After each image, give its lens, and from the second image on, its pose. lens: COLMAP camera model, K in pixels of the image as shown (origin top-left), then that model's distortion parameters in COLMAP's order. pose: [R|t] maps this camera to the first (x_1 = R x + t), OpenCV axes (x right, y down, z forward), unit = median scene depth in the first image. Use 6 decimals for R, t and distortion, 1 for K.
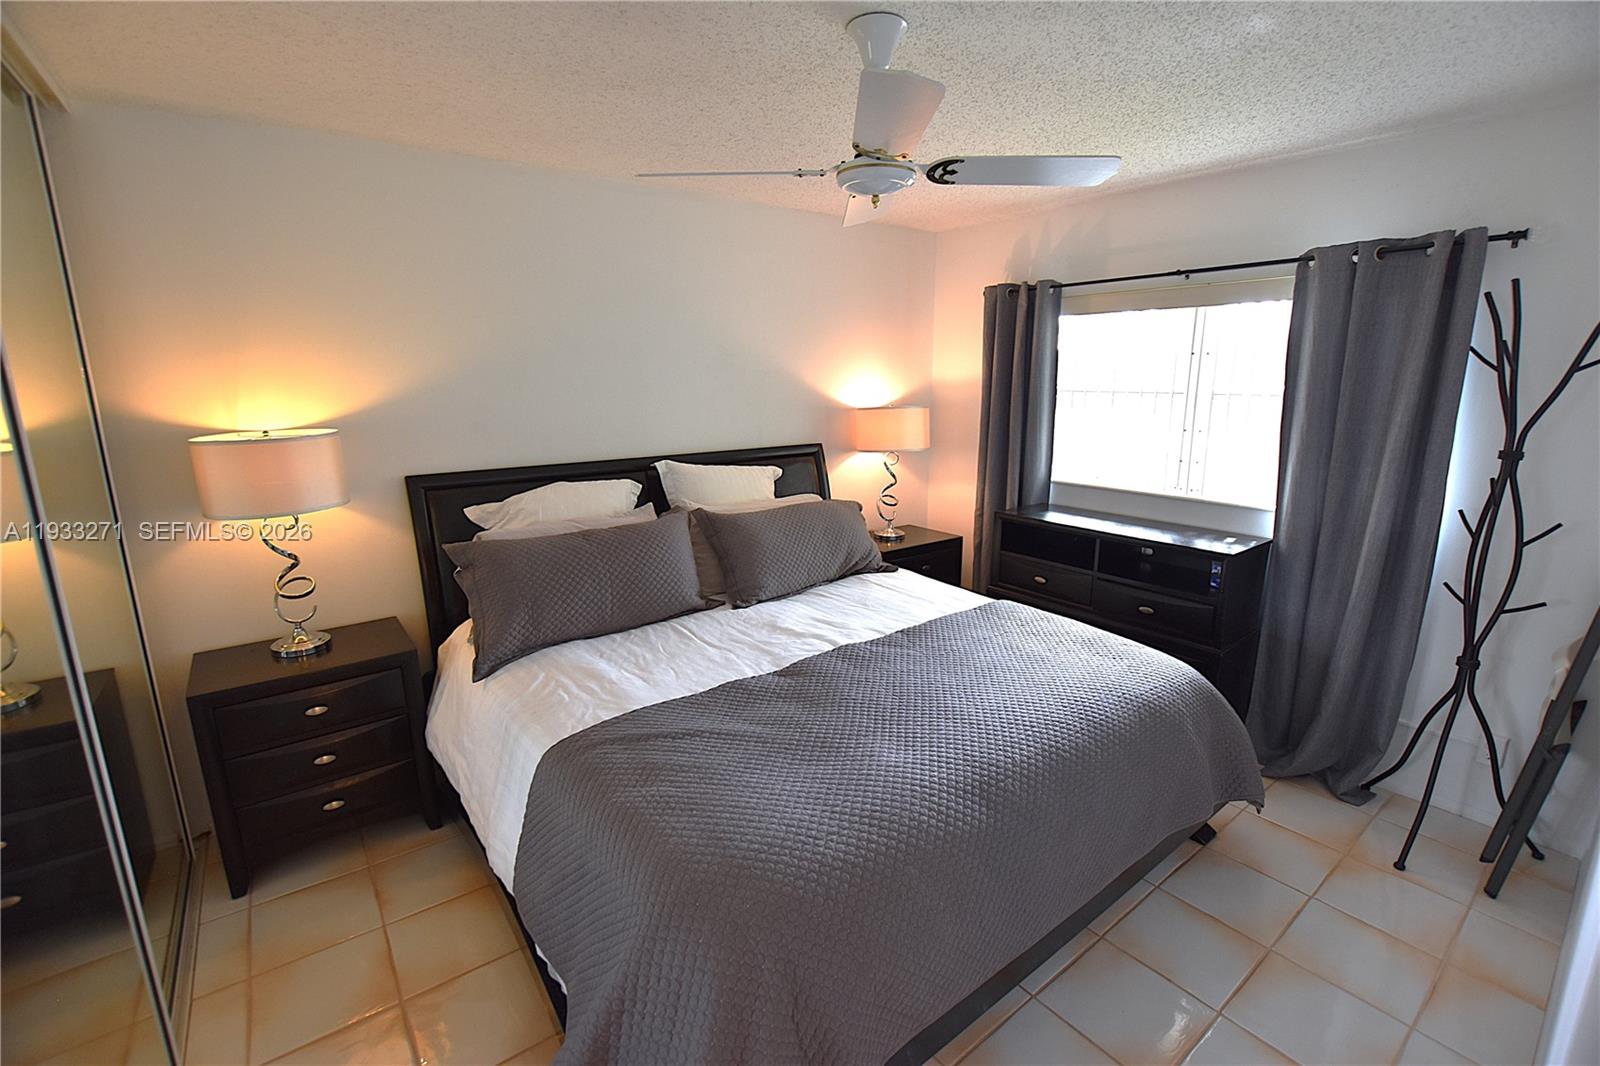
lens RADIAL K [[696.3, 0, 810.5], [0, 696.3, 531.5], [0, 0, 1]] dist [-0.028503, 0.000714]
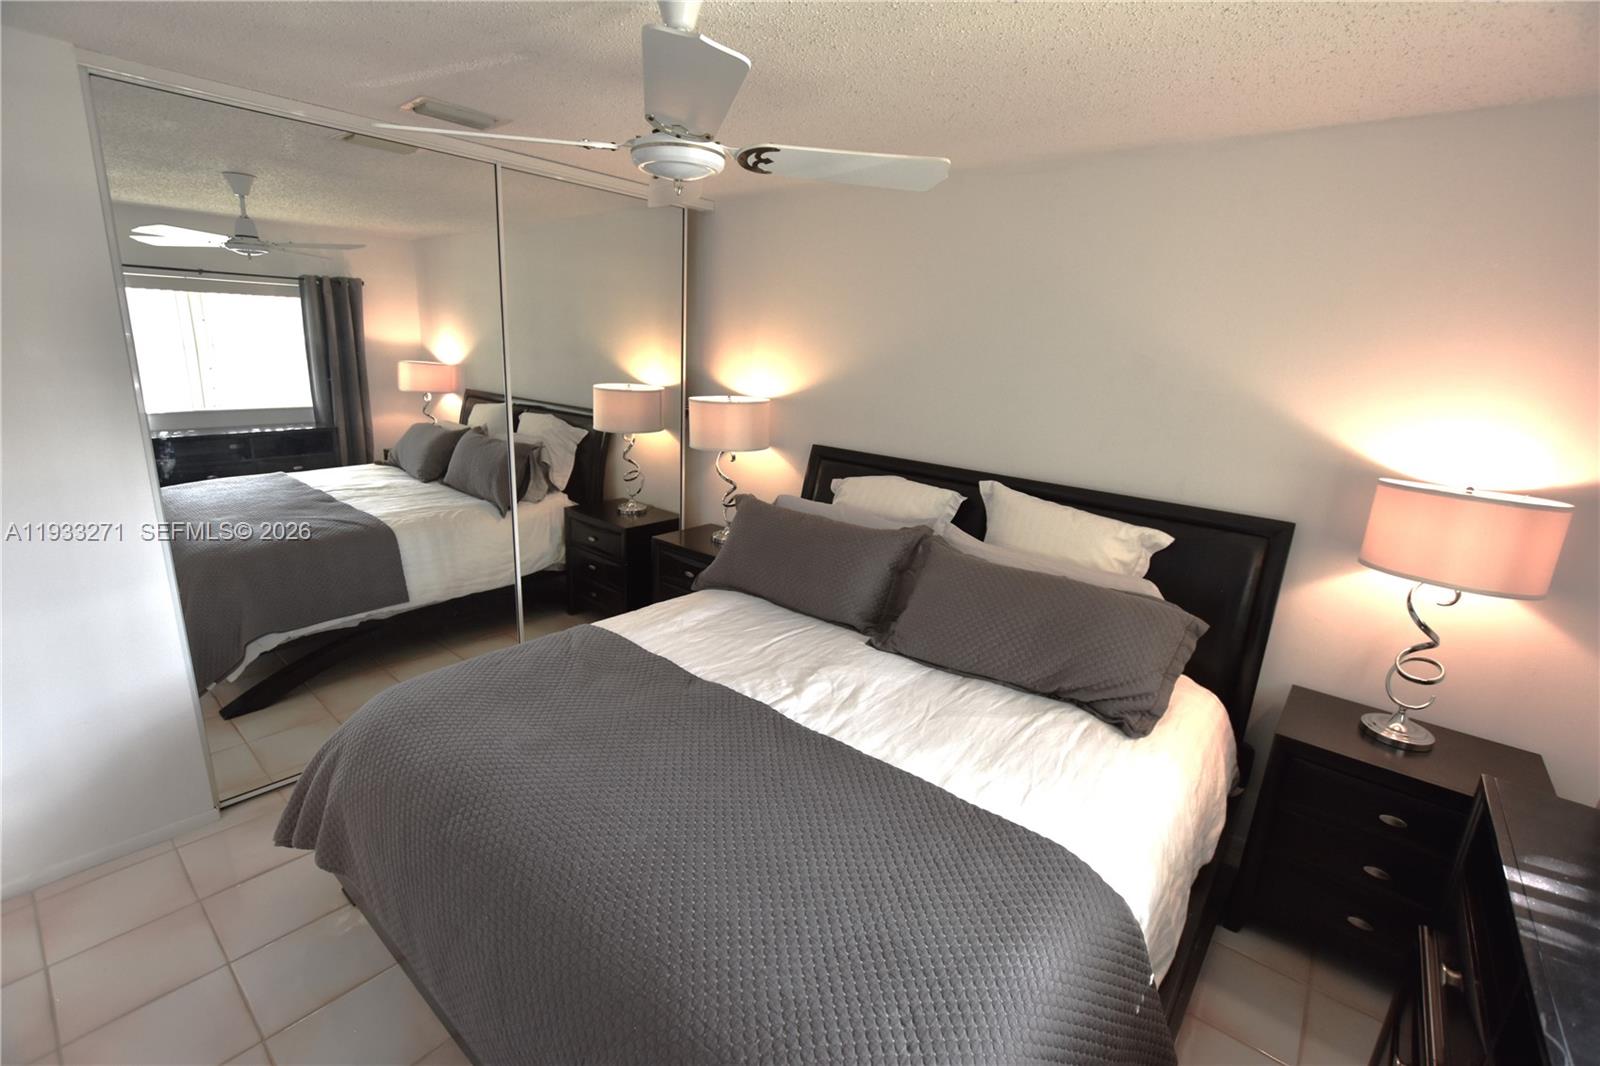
lens RADIAL K [[696.3, 0, 807.2], [0, 696.3, 528.5], [0, 0, 1]] dist [-0.028503, 0.000714]
pose [[0.224156, 0.256286, -0.940251, 0.651991], [-0.260481, 0.945456, 0.195606, -0.177212], [0.939097, 0.201072, 0.278688, 0.626987]]
